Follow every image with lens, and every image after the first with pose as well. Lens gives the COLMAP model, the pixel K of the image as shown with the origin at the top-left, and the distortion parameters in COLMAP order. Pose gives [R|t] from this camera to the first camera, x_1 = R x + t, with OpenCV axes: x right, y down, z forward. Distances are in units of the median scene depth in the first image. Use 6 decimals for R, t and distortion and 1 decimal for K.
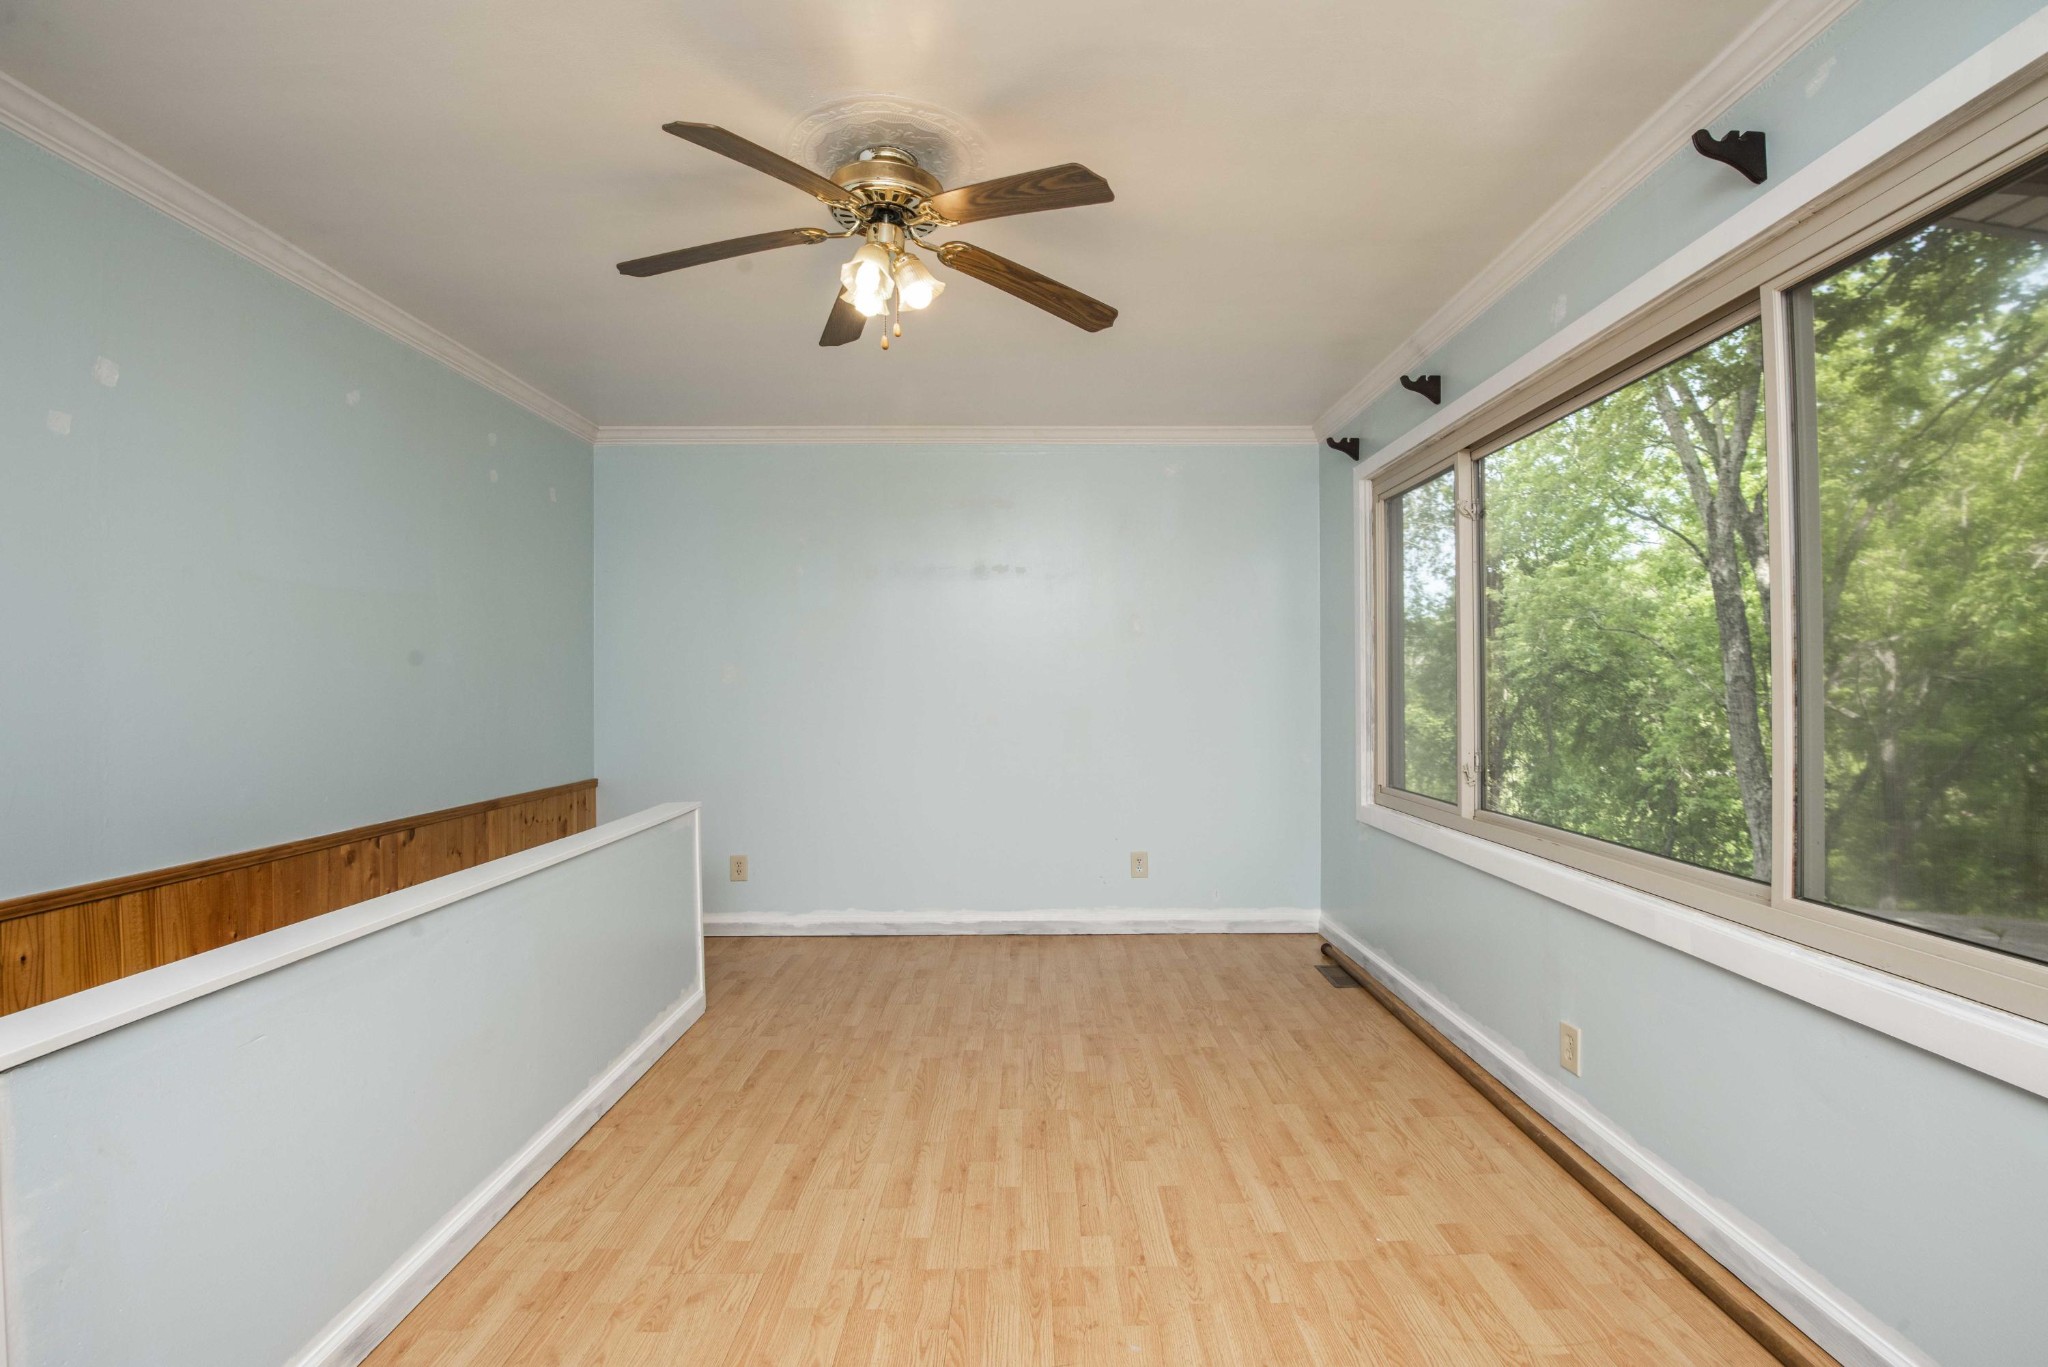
lens RADIAL K [[933.2, 0, 1034.6], [0, 933.2, 685.2], [0, 0, 1]] dist [-0.018993, -0.007434]
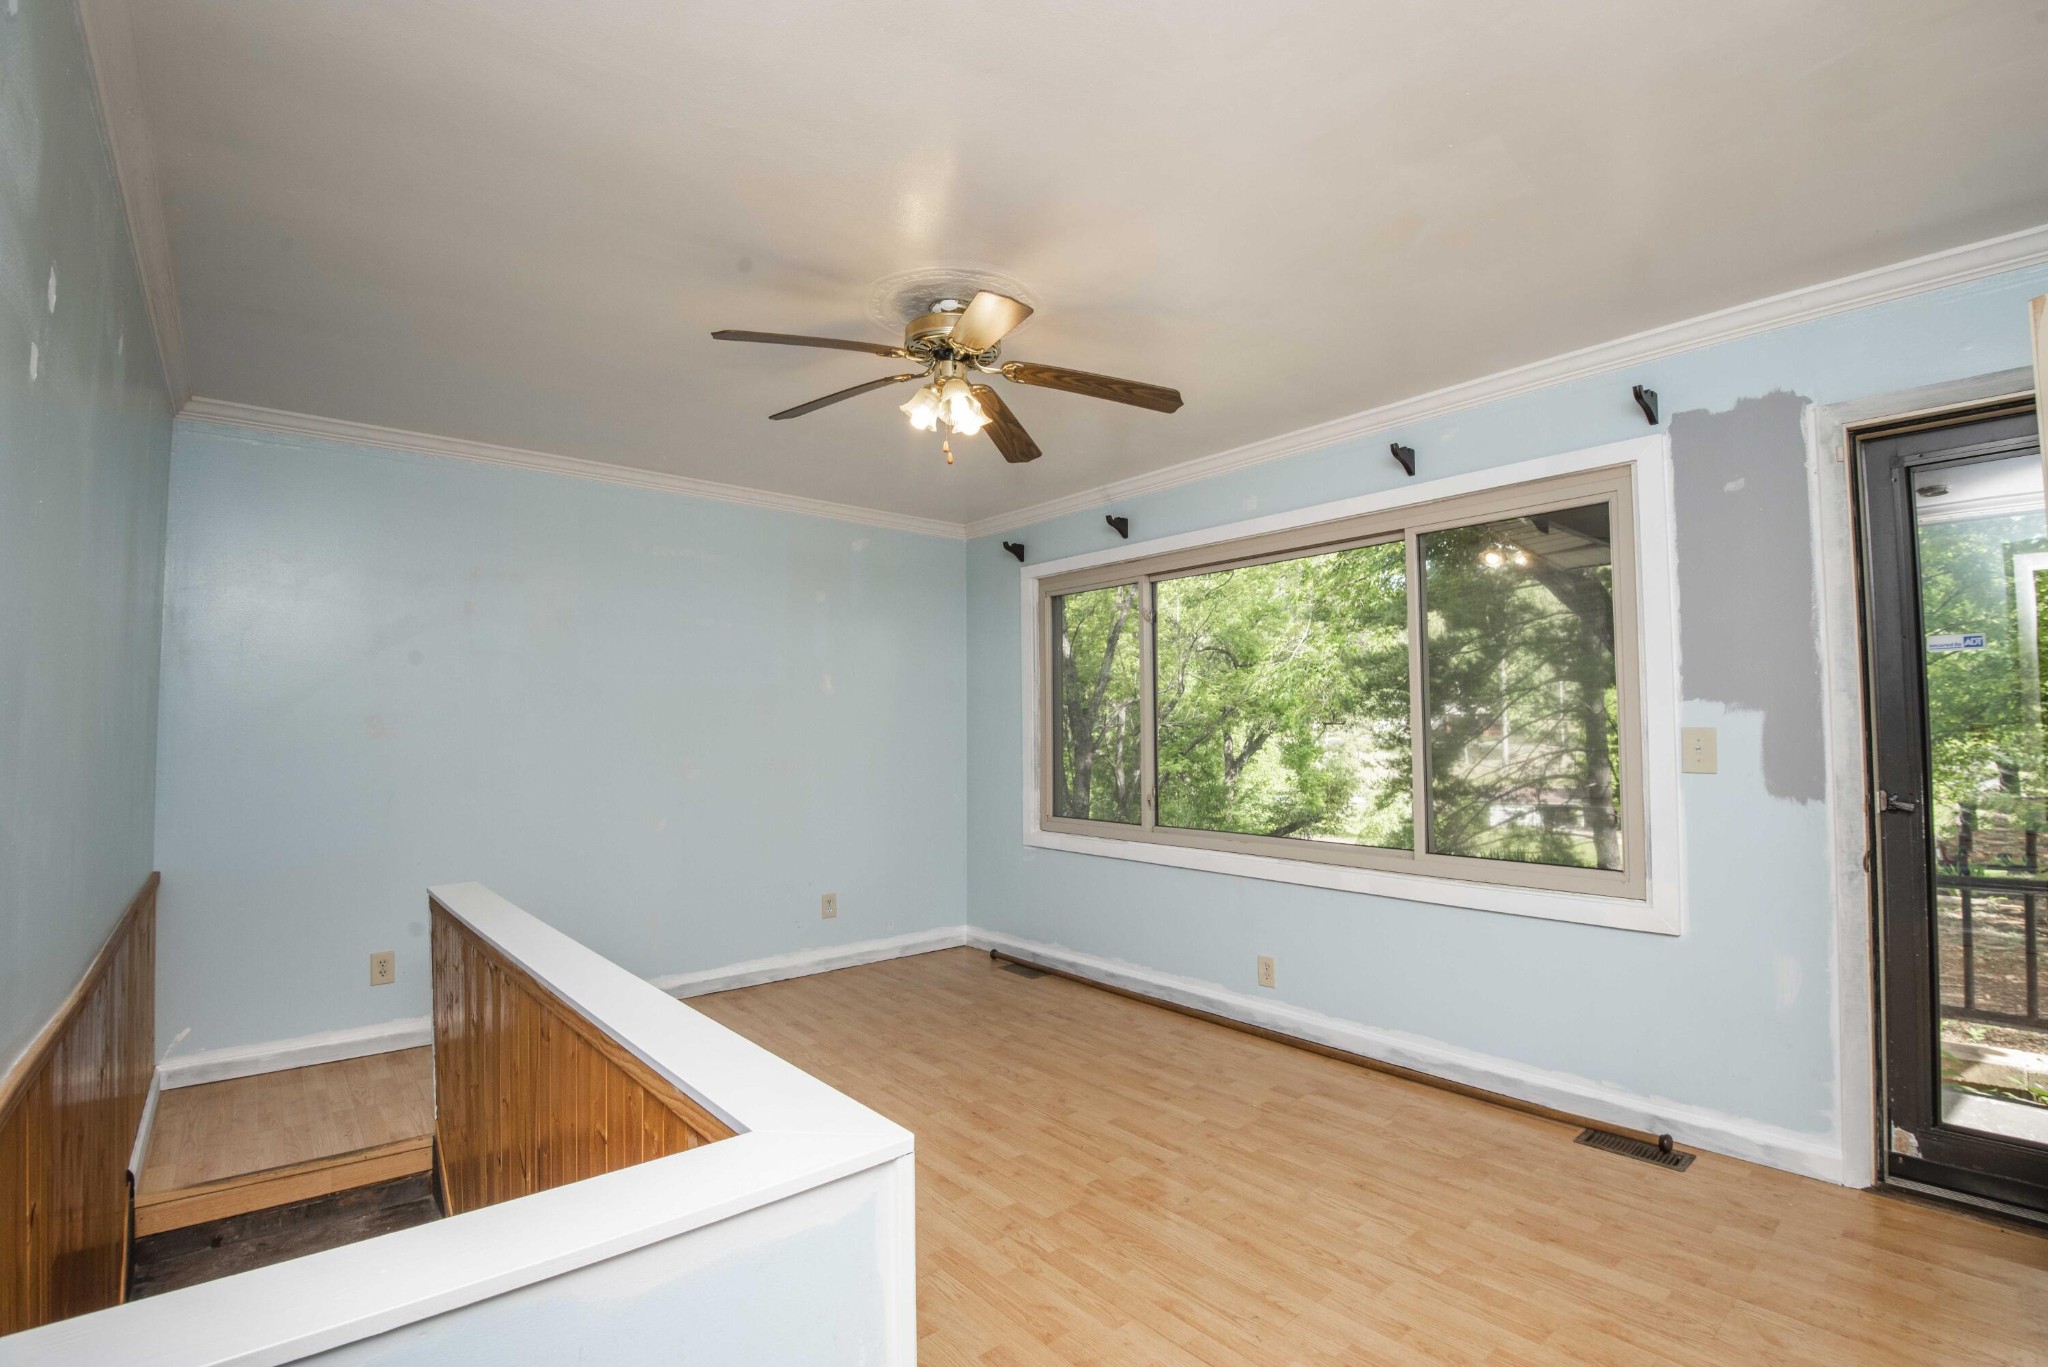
lens RADIAL K [[933.2, 0, 1036.1], [0, 933.2, 686.8], [0, 0, 1]] dist [-0.018993, -0.007434]
pose [[0.764304, 0.028973, 0.644205, -0.616870], [0.000959, 0.998938, -0.046065, -0.015967], [-0.644856, 0.035826, 0.763464, 0.020831]]
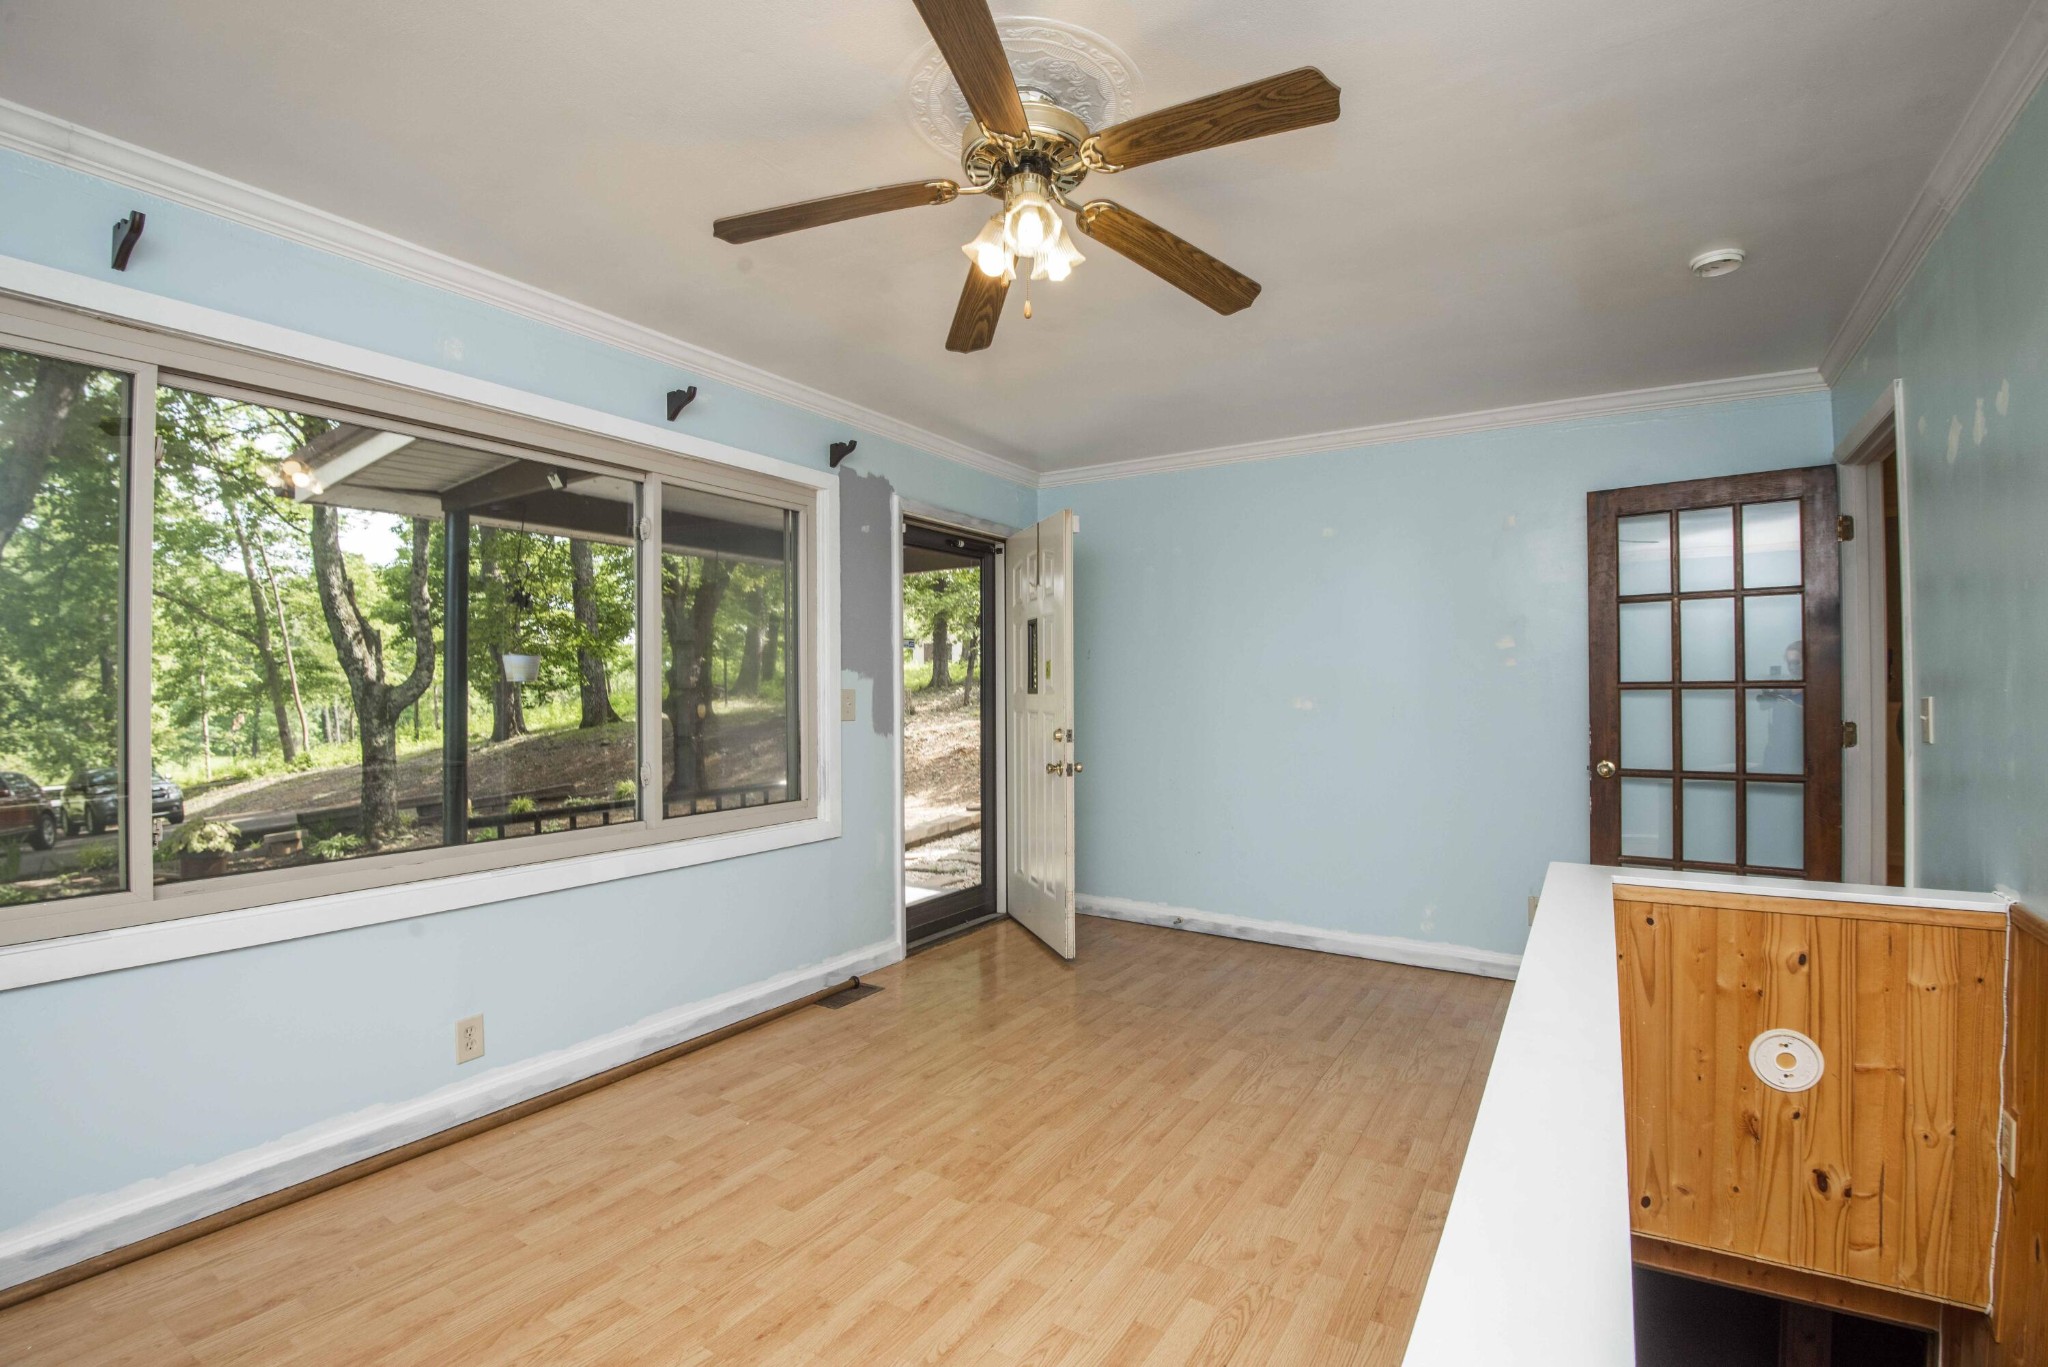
lens RADIAL K [[933.2, 0, 1041.5], [0, 933.2, 682.1], [0, 0, 1]] dist [-0.018993, -0.007434]
pose [[-0.846885, 0.014212, 0.531586, -0.466869], [0.006042, 0.999835, -0.017105, -0.002684], [-0.531741, -0.011274, -0.846832, 1.279503]]
